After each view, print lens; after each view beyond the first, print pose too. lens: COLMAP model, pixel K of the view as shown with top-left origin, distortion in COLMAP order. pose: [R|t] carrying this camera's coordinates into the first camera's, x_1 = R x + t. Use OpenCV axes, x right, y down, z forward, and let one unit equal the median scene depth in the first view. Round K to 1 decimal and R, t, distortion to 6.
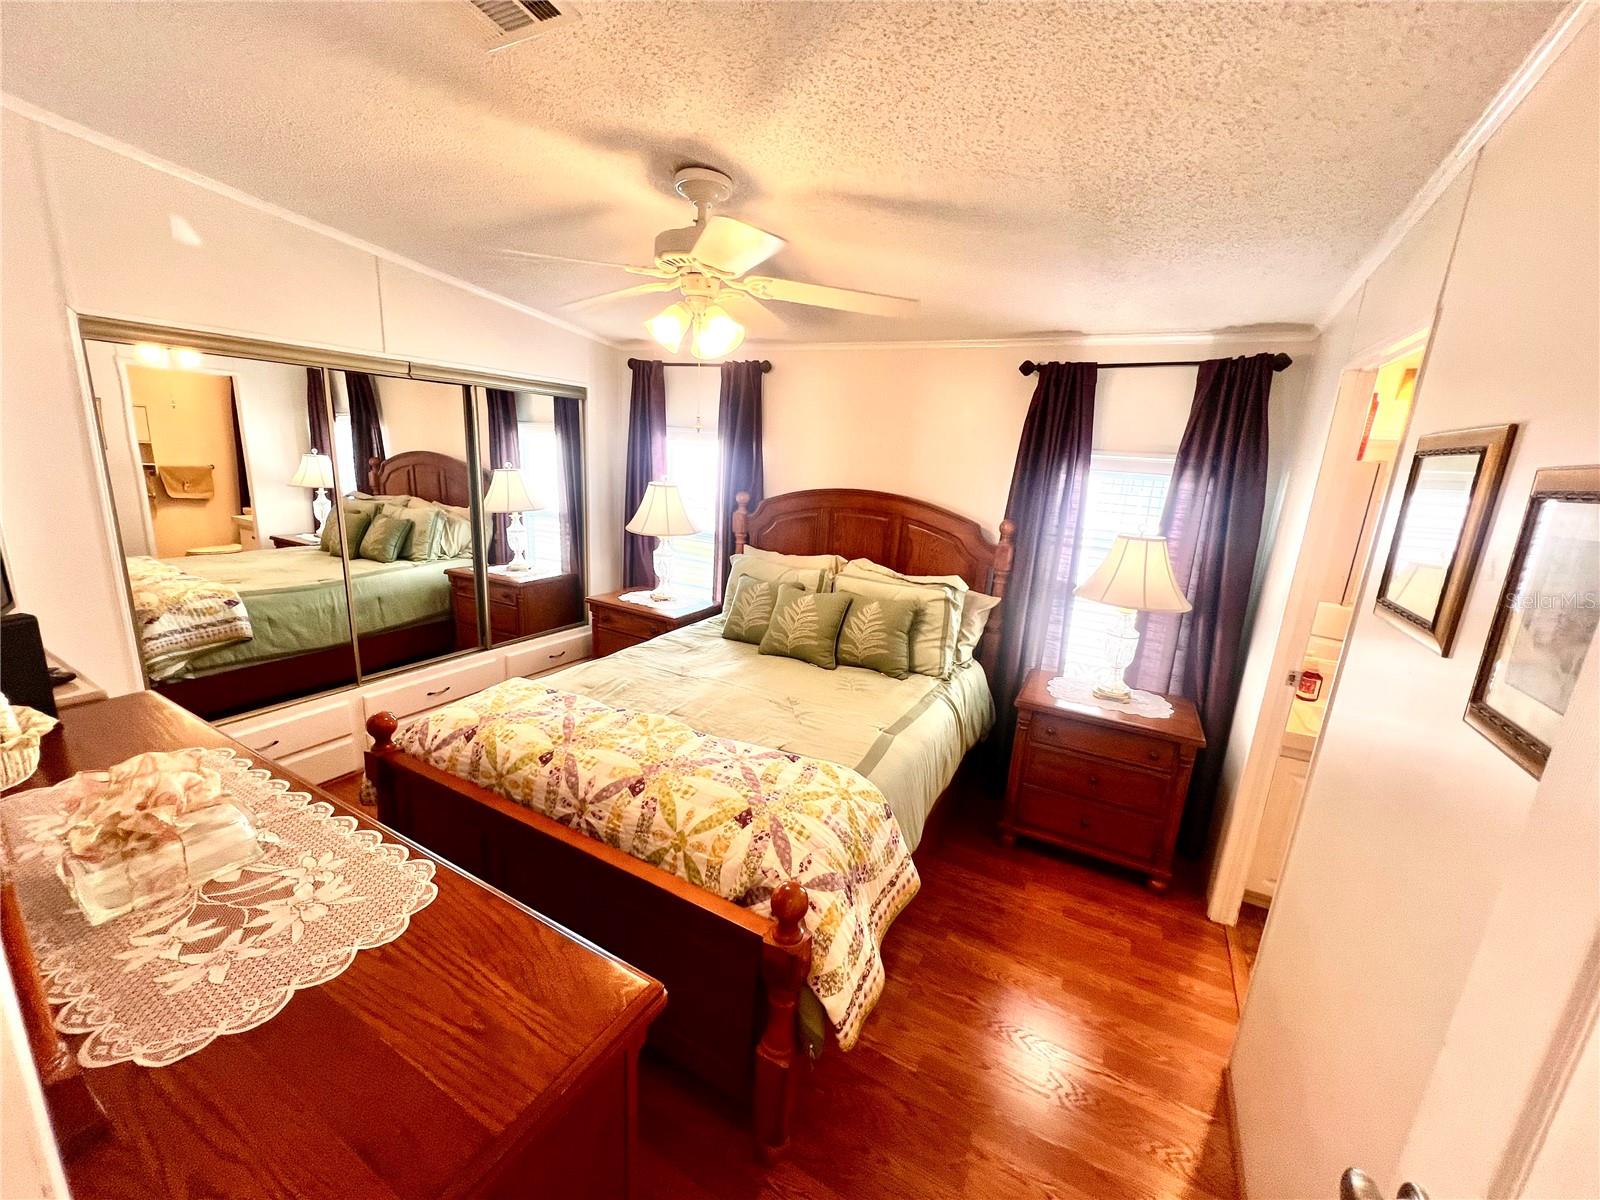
lens RADIAL K [[640.1, 0, 795.3], [0, 640.1, 601.3], [0, 0, 1]] dist [0.001430, 0.000139]
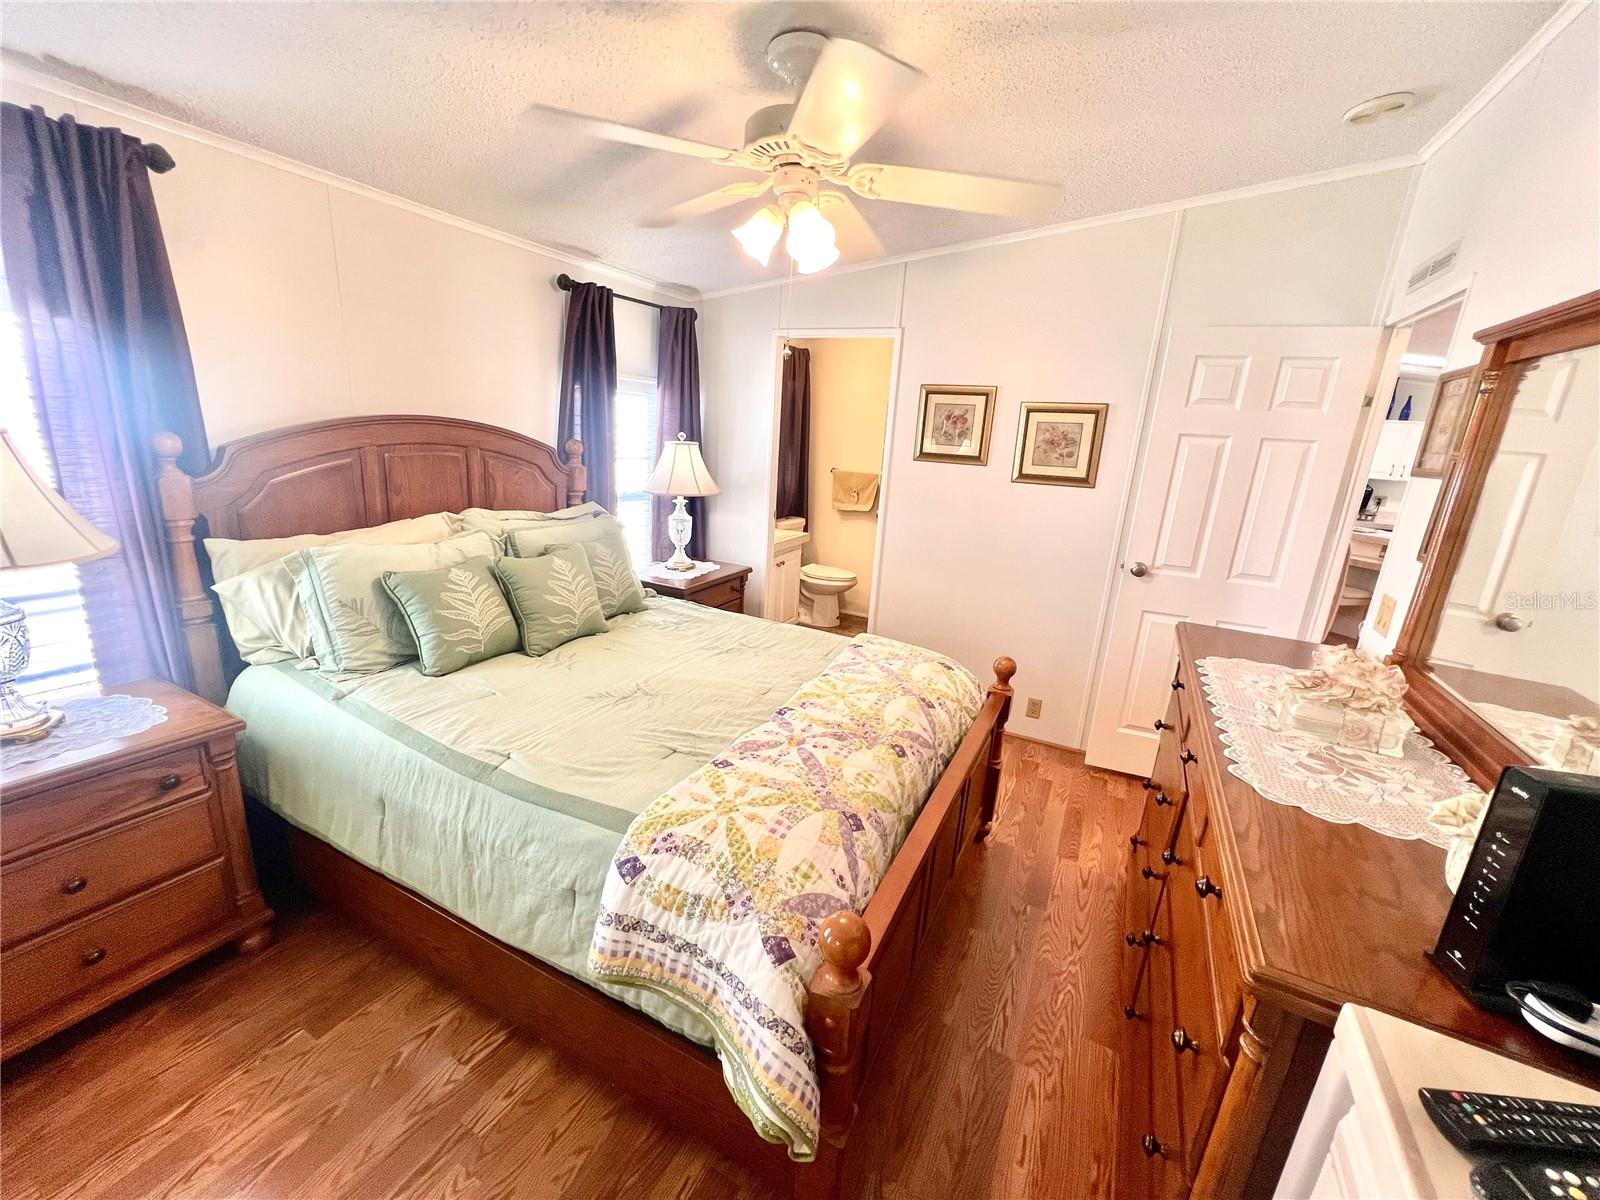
lens RADIAL K [[640.1, 0, 798.8], [0, 640.1, 602.4], [0, 0, 1]] dist [0.001430, 0.000139]
pose [[-0.025013, -0.318471, 0.947602, -0.723699], [0.173409, 0.932147, 0.317854, -0.152301], [-0.984532, 0.172273, 0.031910, 0.681538]]
